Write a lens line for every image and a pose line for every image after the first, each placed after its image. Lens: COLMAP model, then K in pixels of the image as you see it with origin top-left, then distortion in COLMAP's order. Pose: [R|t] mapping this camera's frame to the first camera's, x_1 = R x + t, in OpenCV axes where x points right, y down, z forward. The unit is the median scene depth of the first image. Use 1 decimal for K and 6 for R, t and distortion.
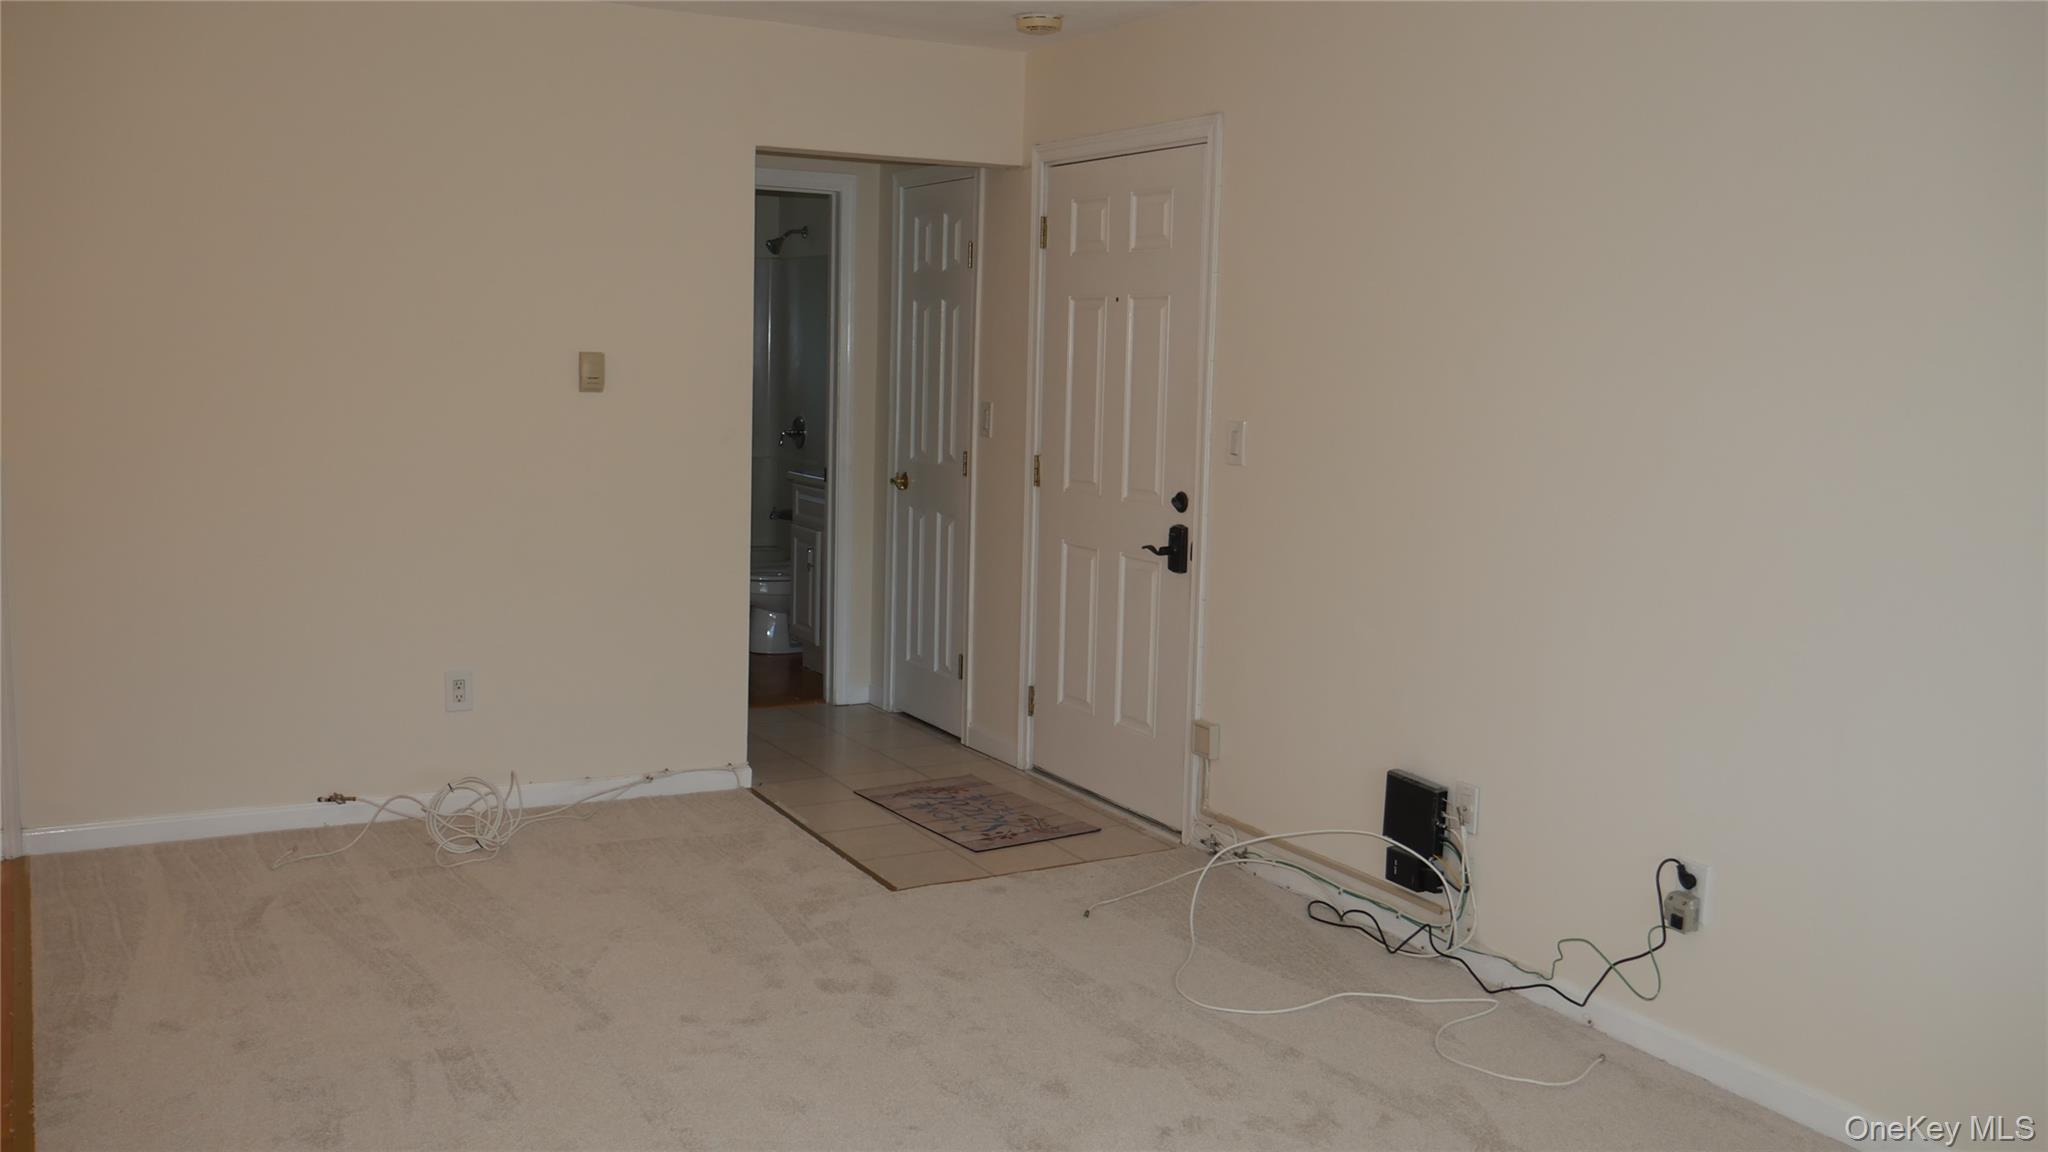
lens RADIAL K [[1742.8, 0, 1022.2], [0, 1742.8, 573.6], [0, 0, 1]] dist [-0.029021, 0.021462]
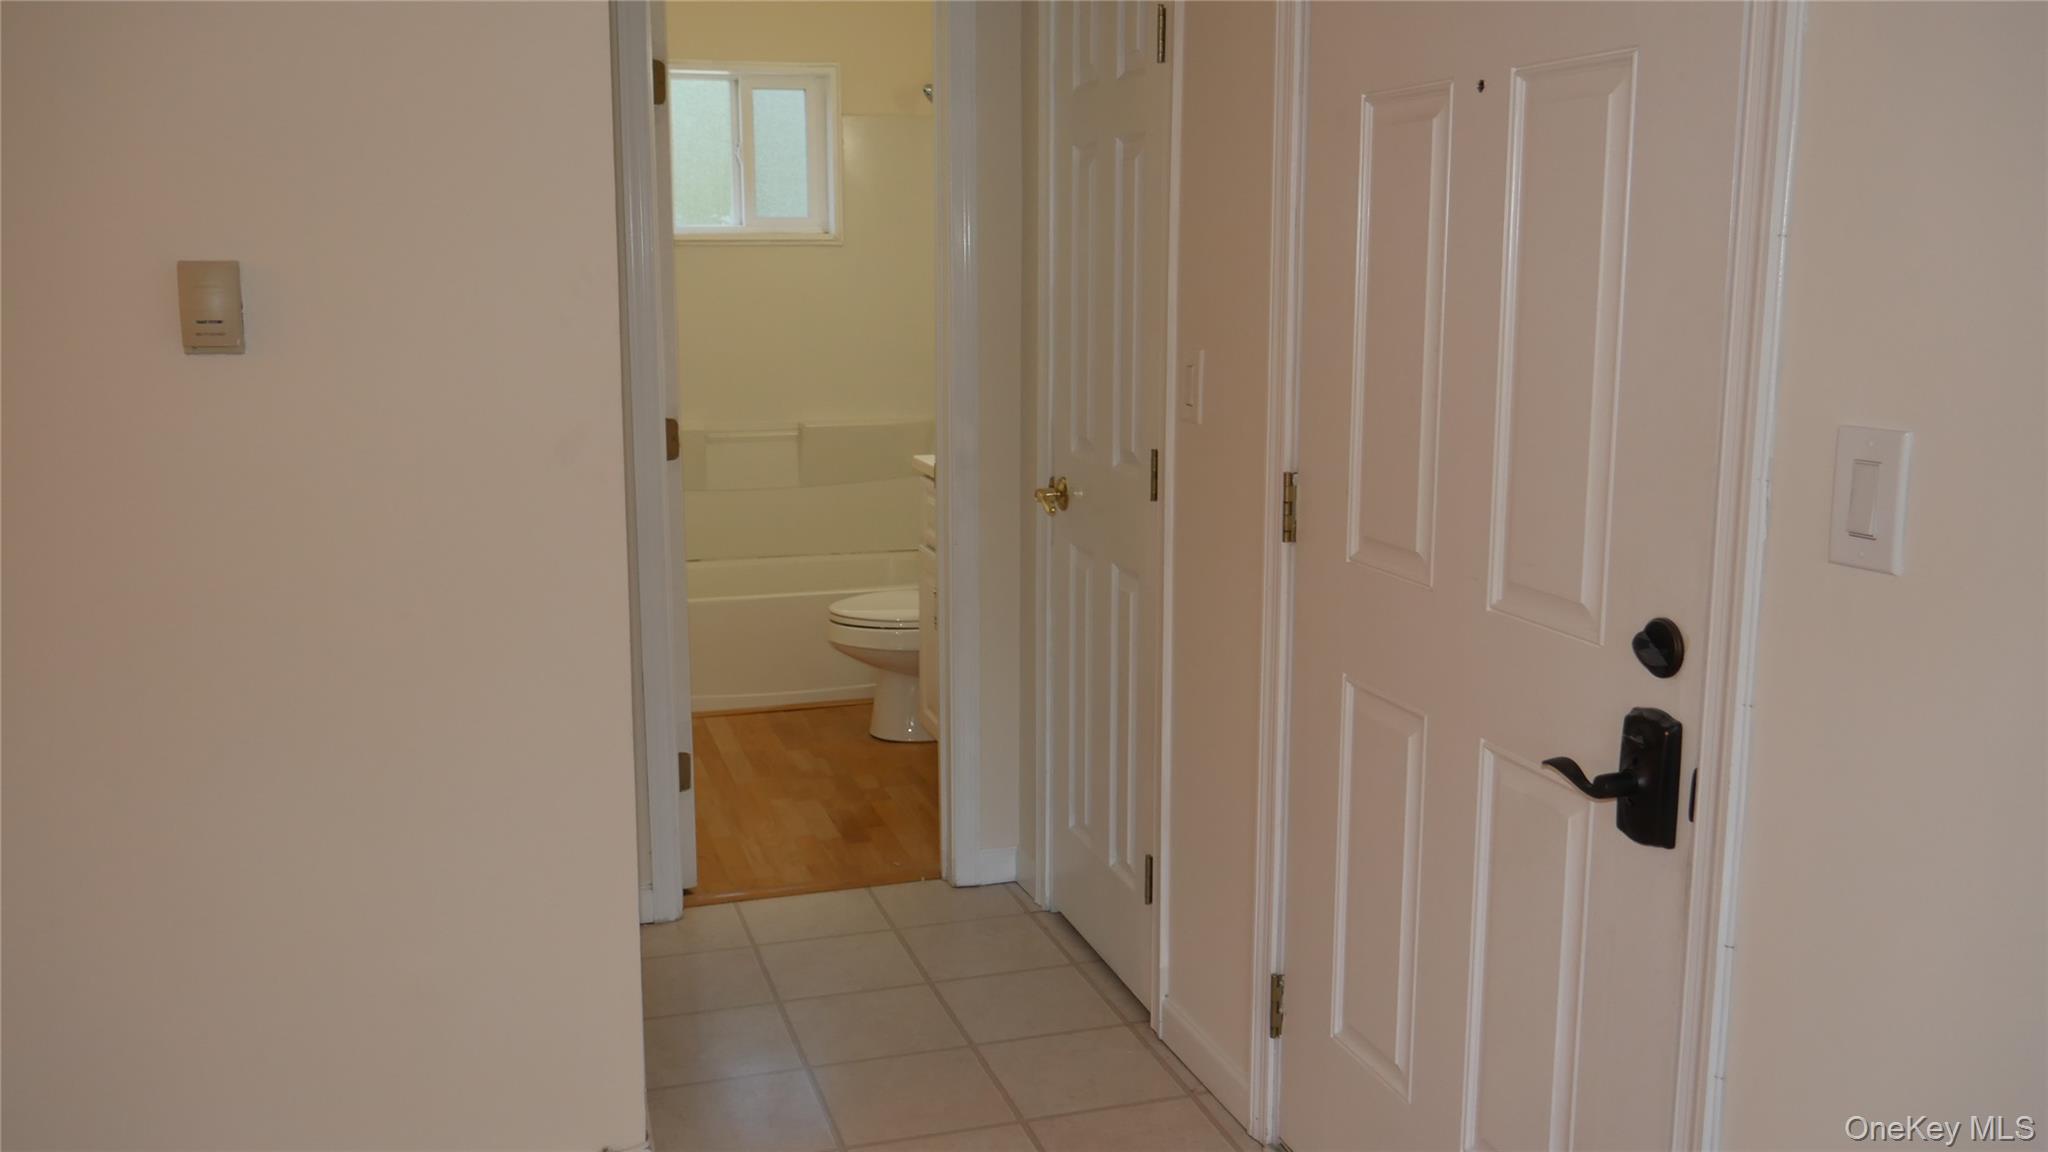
lens RADIAL K [[1742.8, 0, 1022.7], [0, 1742.8, 577.3], [0, 0, 1]] dist [-0.029021, 0.021462]
pose [[0.979755, 0.010498, -0.199923, 0.031702], [-0.000165, 0.998666, 0.051631, -0.066355], [0.200199, -0.050552, 0.978450, 0.574519]]
